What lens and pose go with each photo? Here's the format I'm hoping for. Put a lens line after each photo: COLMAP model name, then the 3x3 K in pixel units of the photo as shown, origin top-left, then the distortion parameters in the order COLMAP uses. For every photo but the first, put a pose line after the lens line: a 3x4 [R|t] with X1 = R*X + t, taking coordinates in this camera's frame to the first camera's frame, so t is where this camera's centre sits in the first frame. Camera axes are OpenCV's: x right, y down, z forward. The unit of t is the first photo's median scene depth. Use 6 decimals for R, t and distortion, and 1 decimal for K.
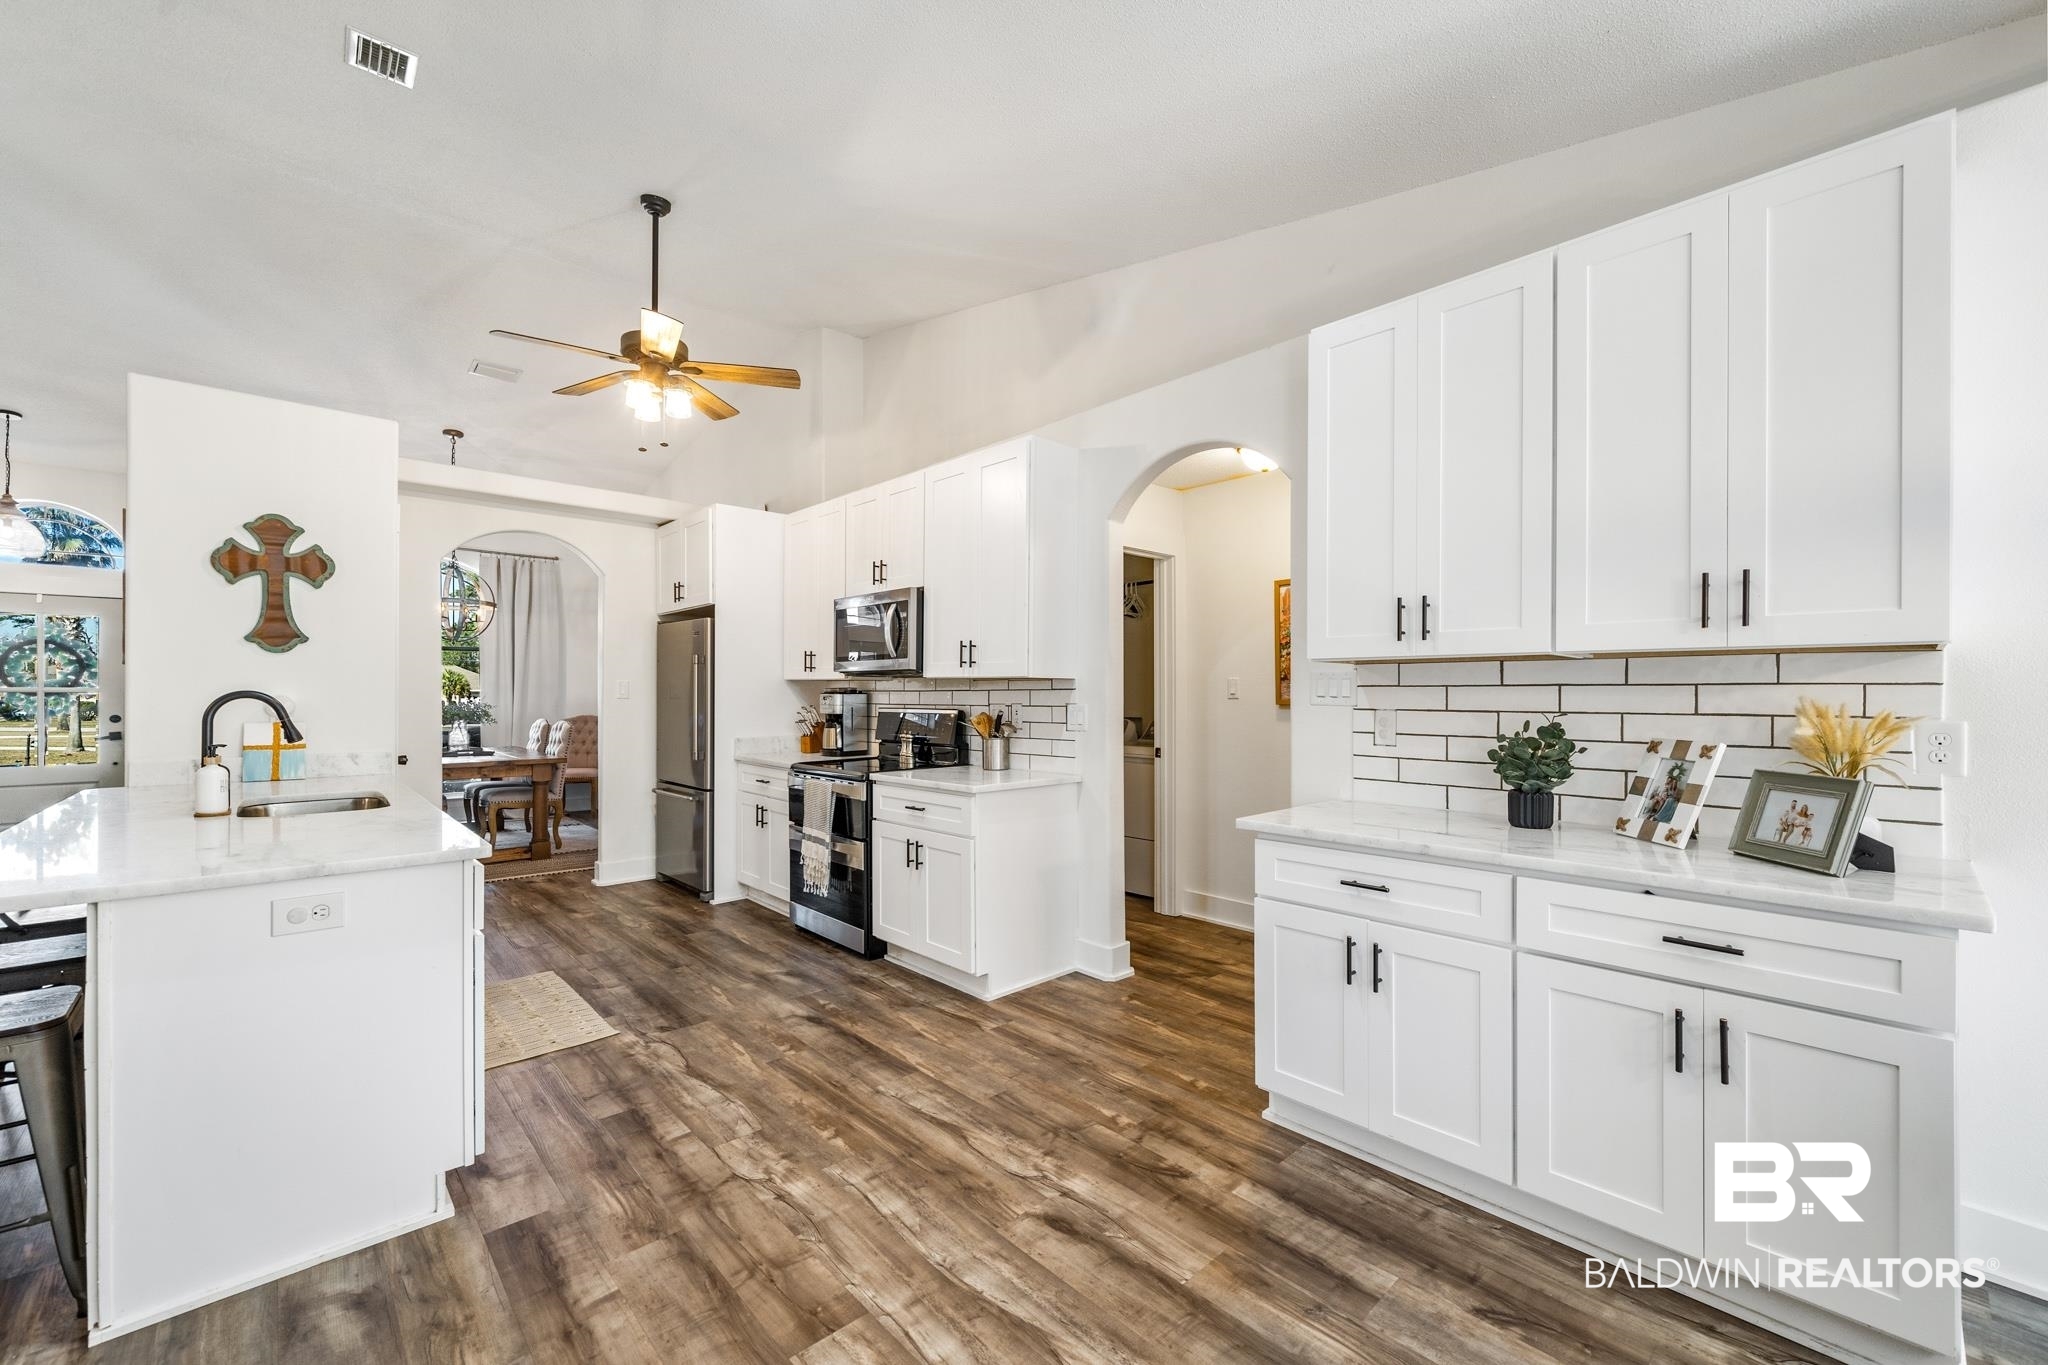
lens RADIAL K [[818.4, 0, 1014.1], [0, 818.4, 691.5], [0, 0, 1]] dist [-0.000220, -0.000211]
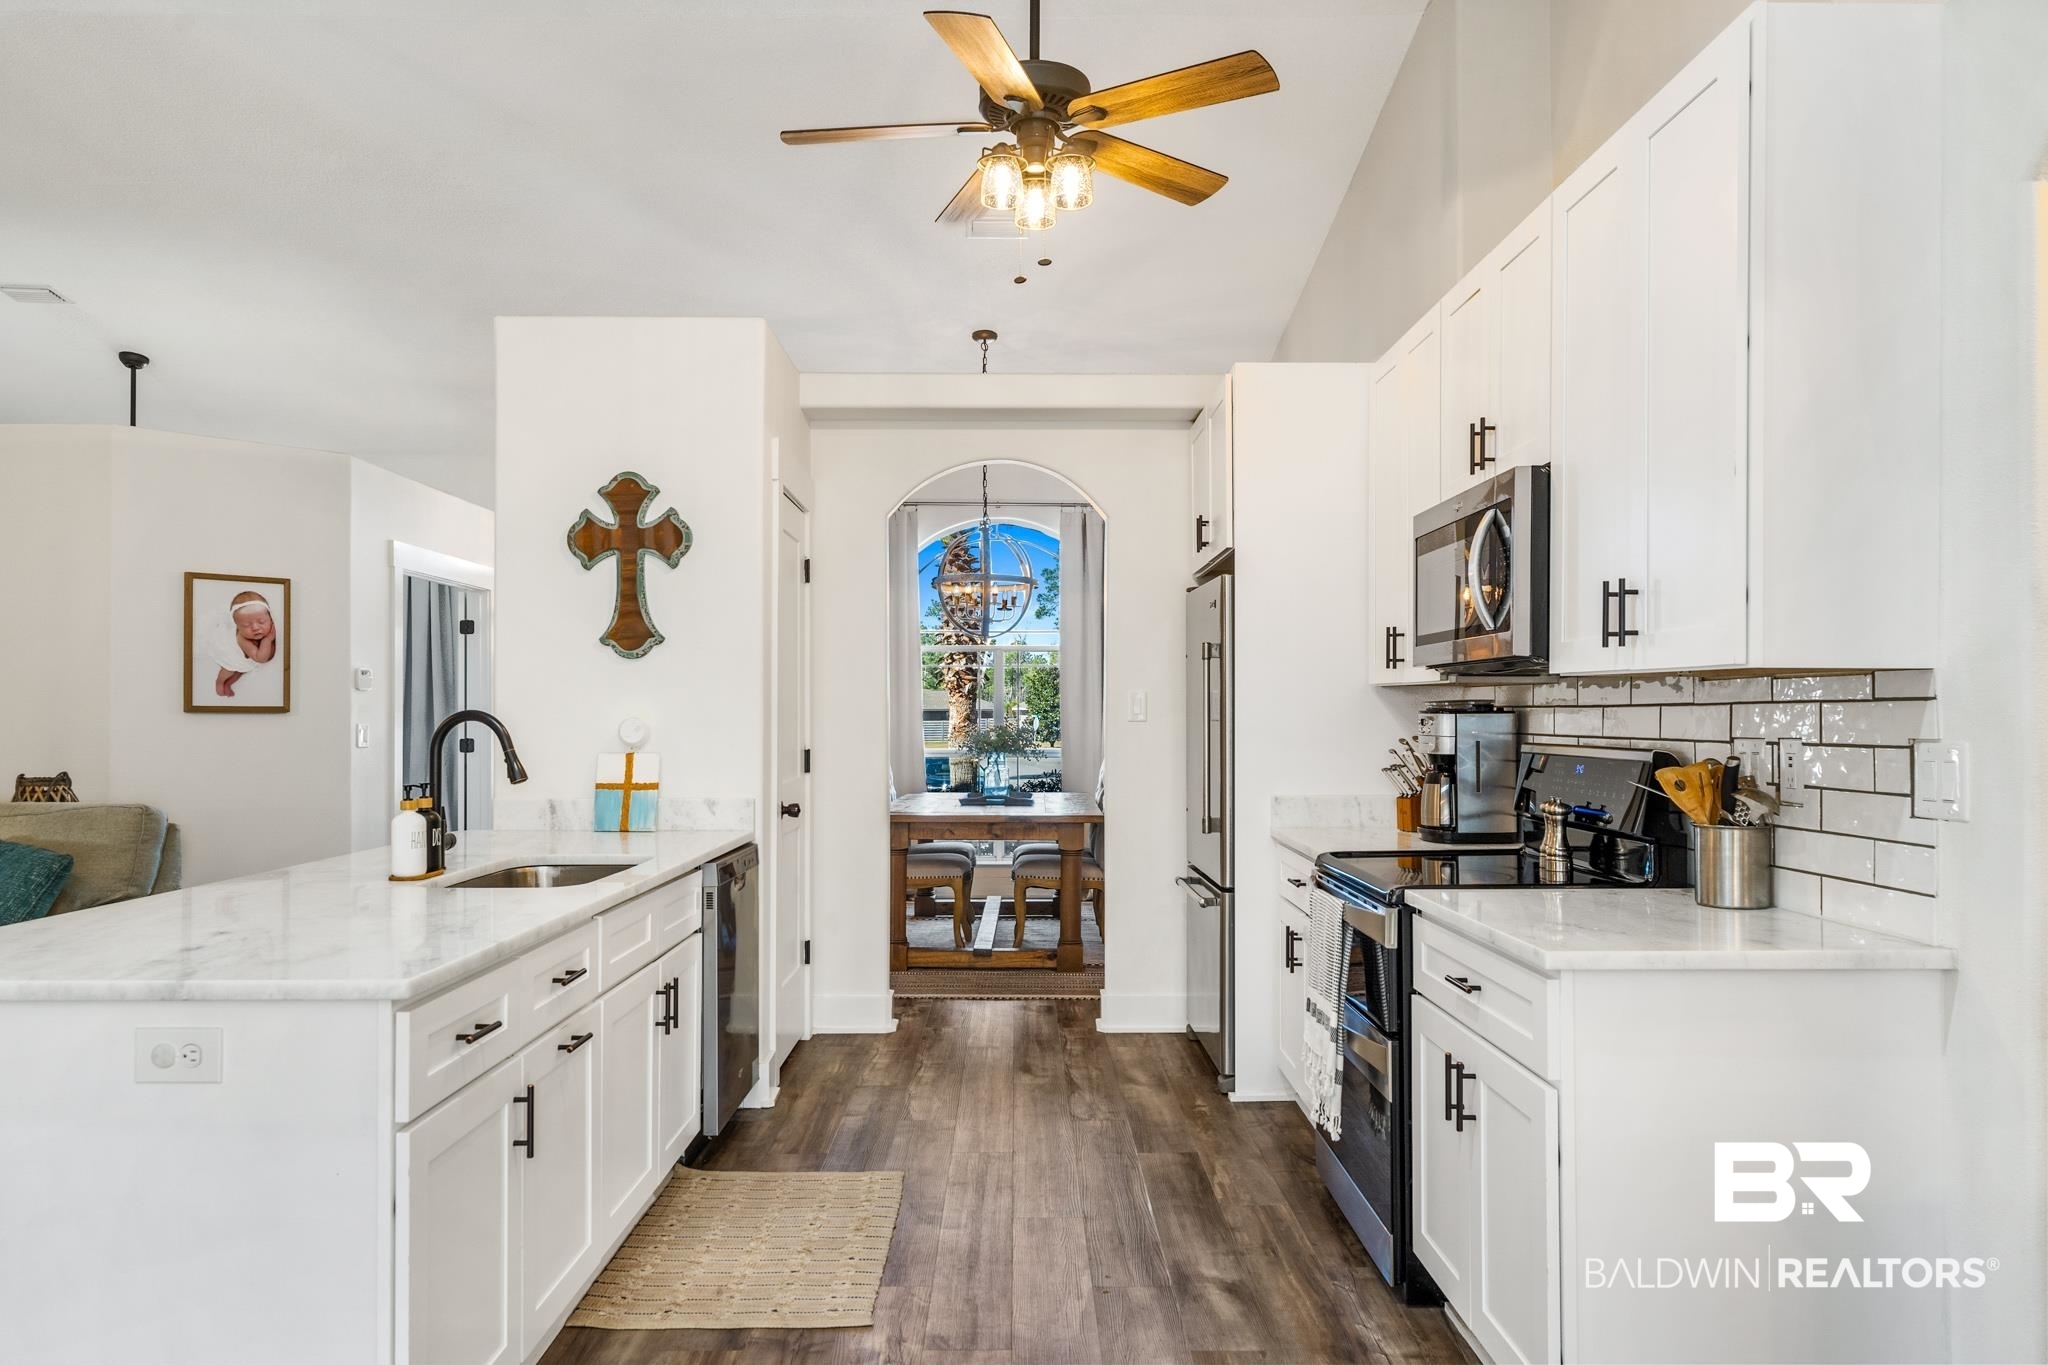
lens RADIAL K [[1346.0, 0, 1026.9], [0, 1346.0, 701.9], [0, 0, 1]] dist [0.000099, 0.000320]
pose [[0.743726, -0.007085, -0.668448, 0.180267], [0.003837, 0.999973, -0.006330, 0.000705], [0.668474, 0.002143, 0.743732, 0.337710]]
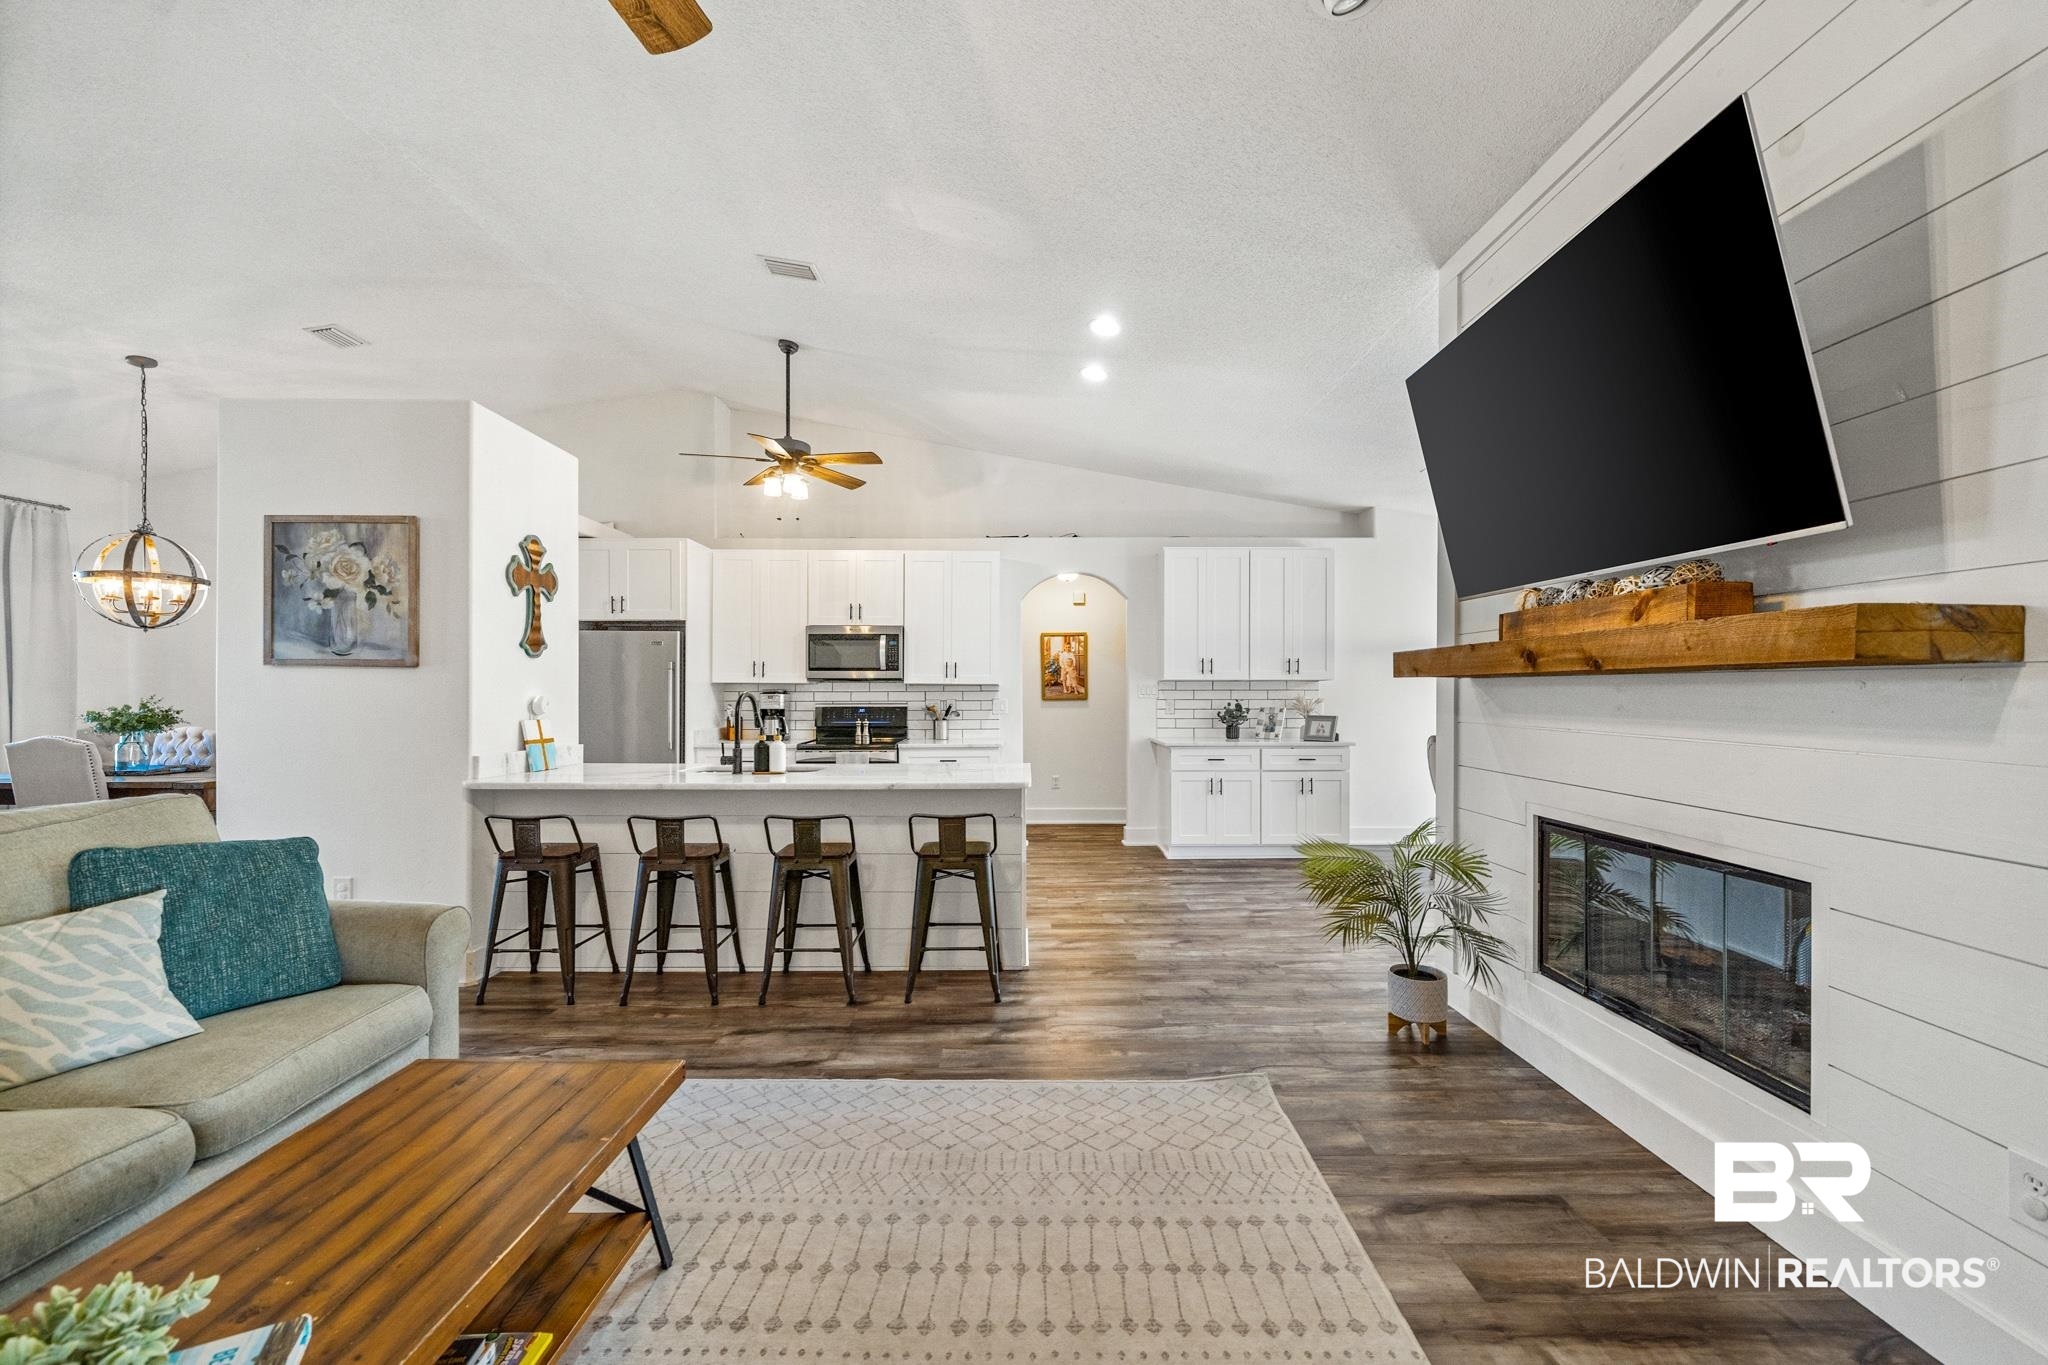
lens RADIAL K [[818.4, 0, 1017.2], [0, 818.4, 691.2], [0, 0, 1]] dist [-0.000220, -0.000211]
pose [[0.674236, 0.001010, 0.738515, -1.300699], [-0.000533, 0.999999, -0.000881, -0.000995], [-0.738516, 0.000201, 0.674236, -0.257234]]
